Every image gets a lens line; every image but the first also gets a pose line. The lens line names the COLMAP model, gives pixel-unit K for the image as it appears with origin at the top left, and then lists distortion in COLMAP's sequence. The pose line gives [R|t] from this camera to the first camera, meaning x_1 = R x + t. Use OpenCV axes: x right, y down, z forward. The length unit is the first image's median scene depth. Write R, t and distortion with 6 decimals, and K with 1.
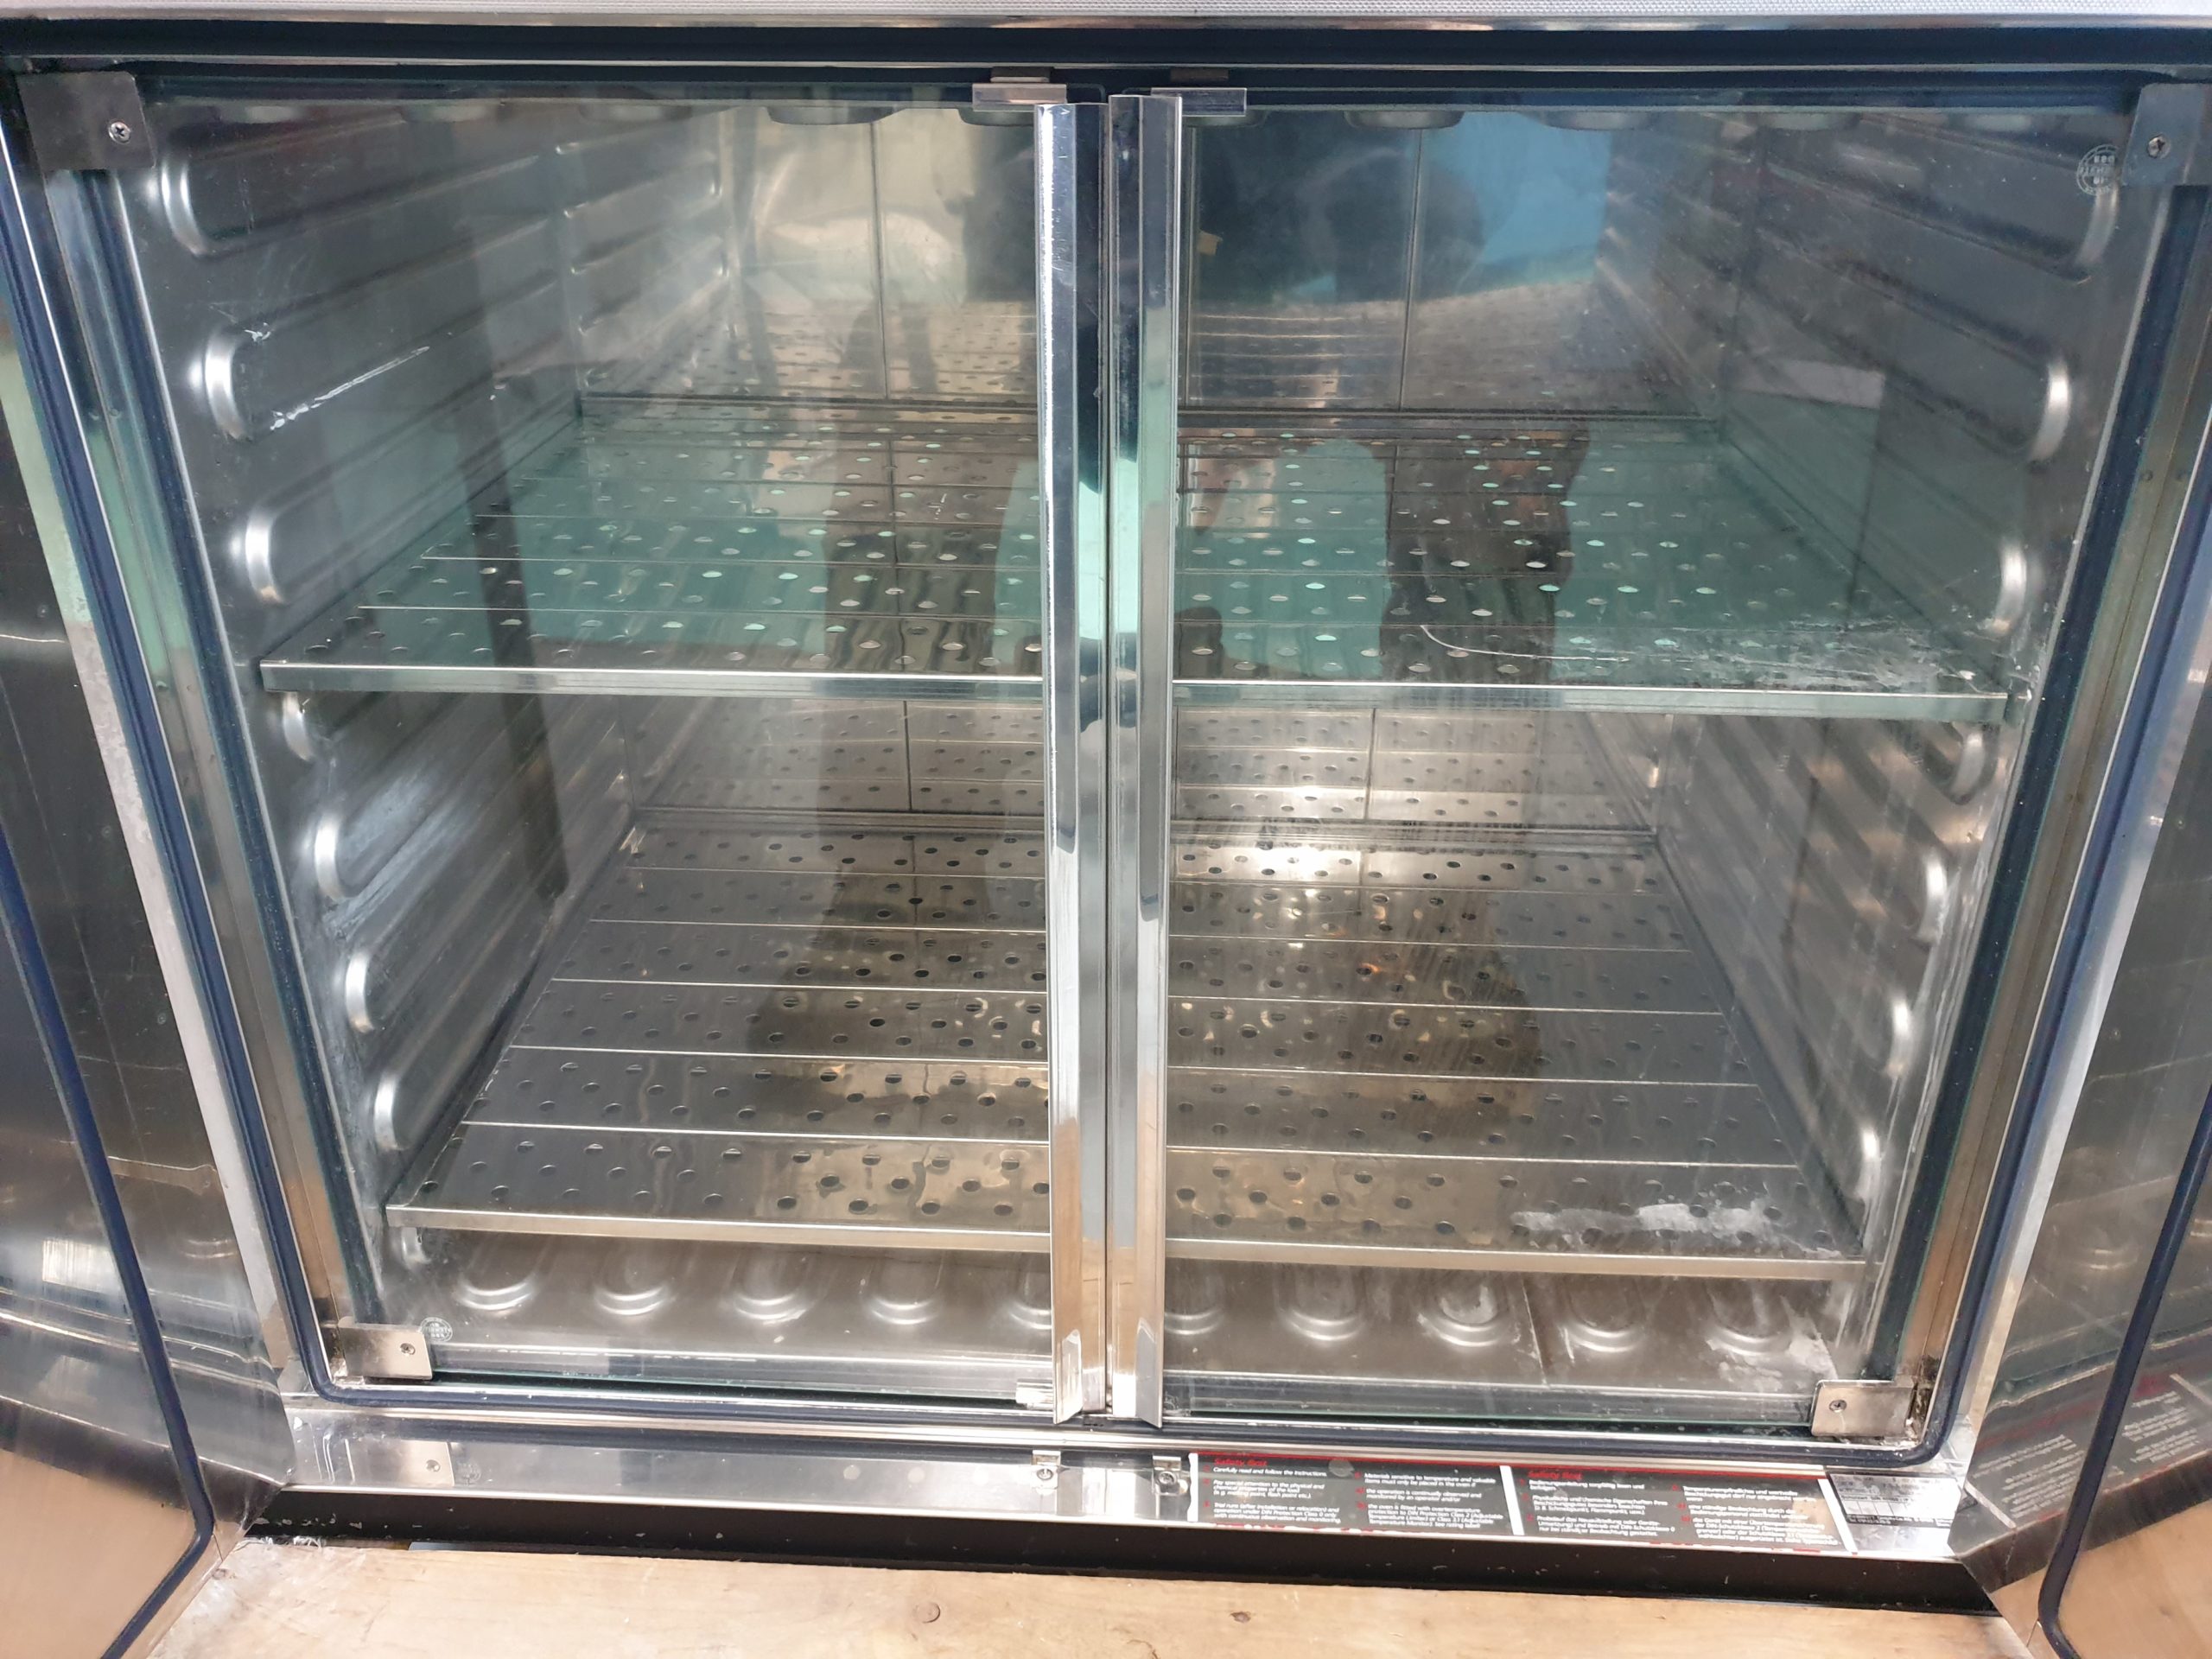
lens RADIAL K [[1751.8, 0, 1106.0], [0, 1751.8, 829.5], [0, 0, 1]] dist [0.006351, -0.081316]
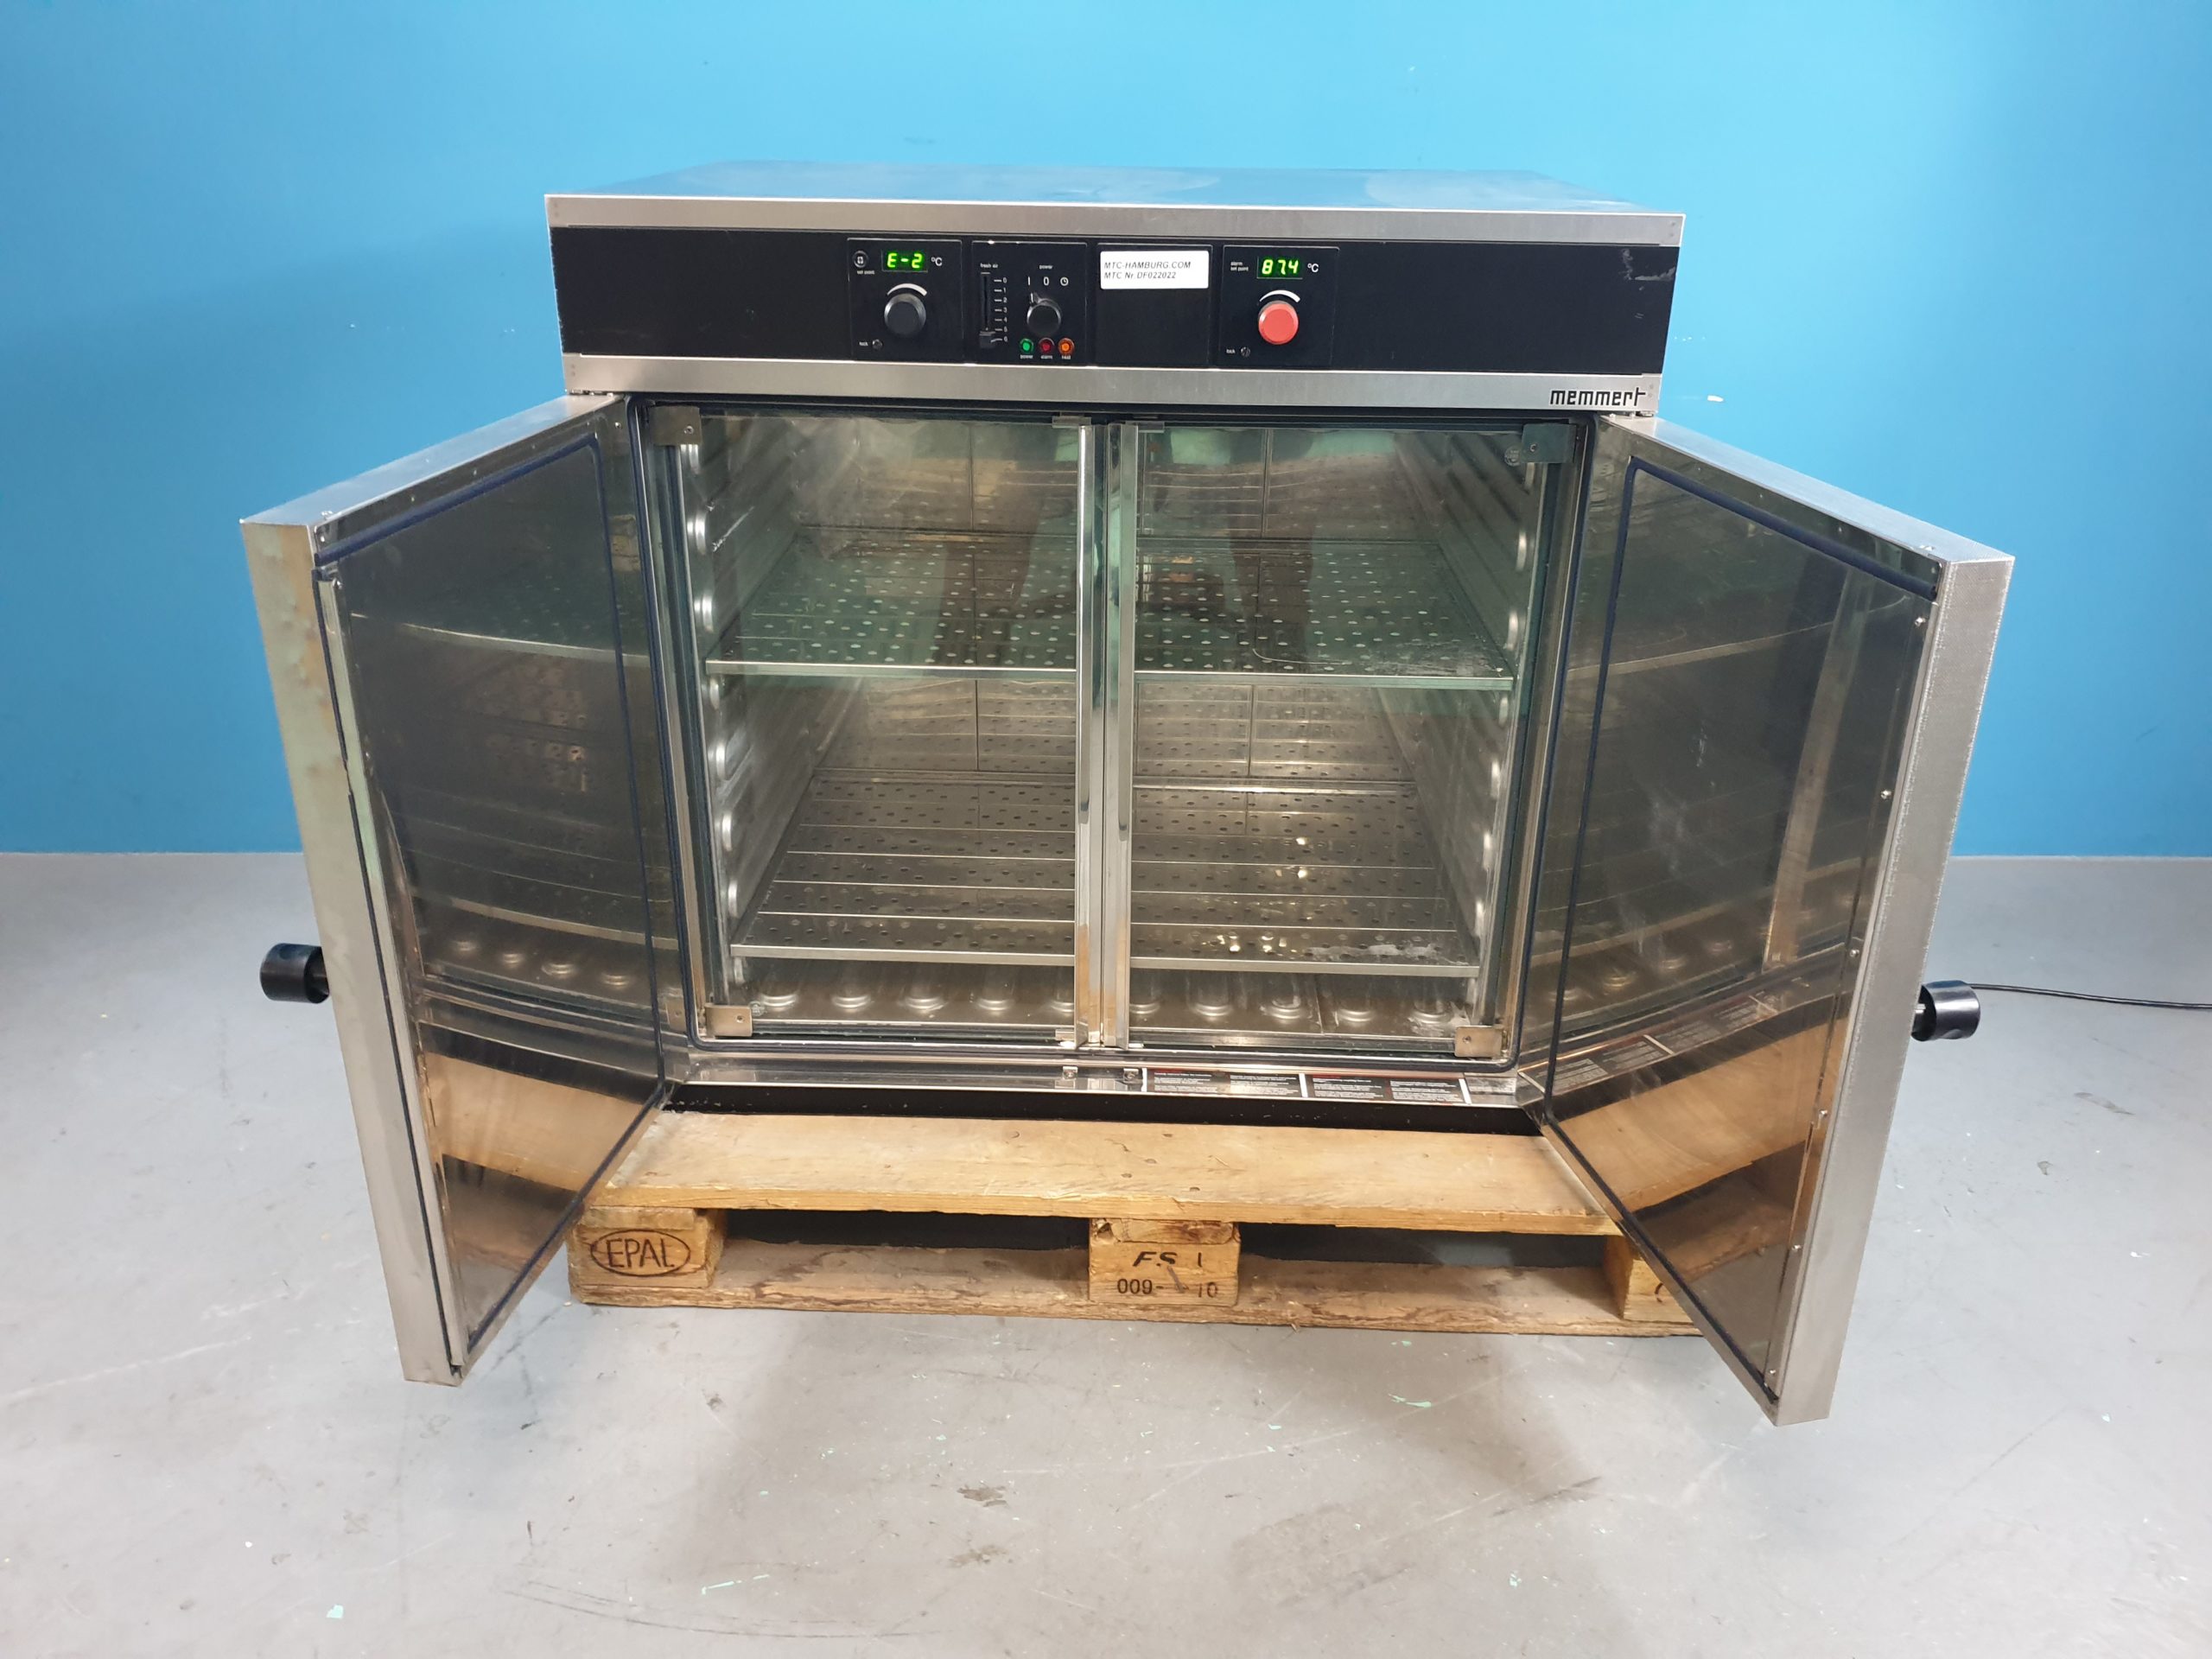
lens RADIAL K [[1751.8, 0, 1106.0], [0, 1751.8, 829.5], [0, 0, 1]] dist [0.006351, -0.081316]
pose [[0.999785, 0.002079, 0.020625, -0.035911], [-0.001145, 0.998978, -0.045192, 0.180828], [-0.020697, 0.045159, 0.998765, -1.004789]]
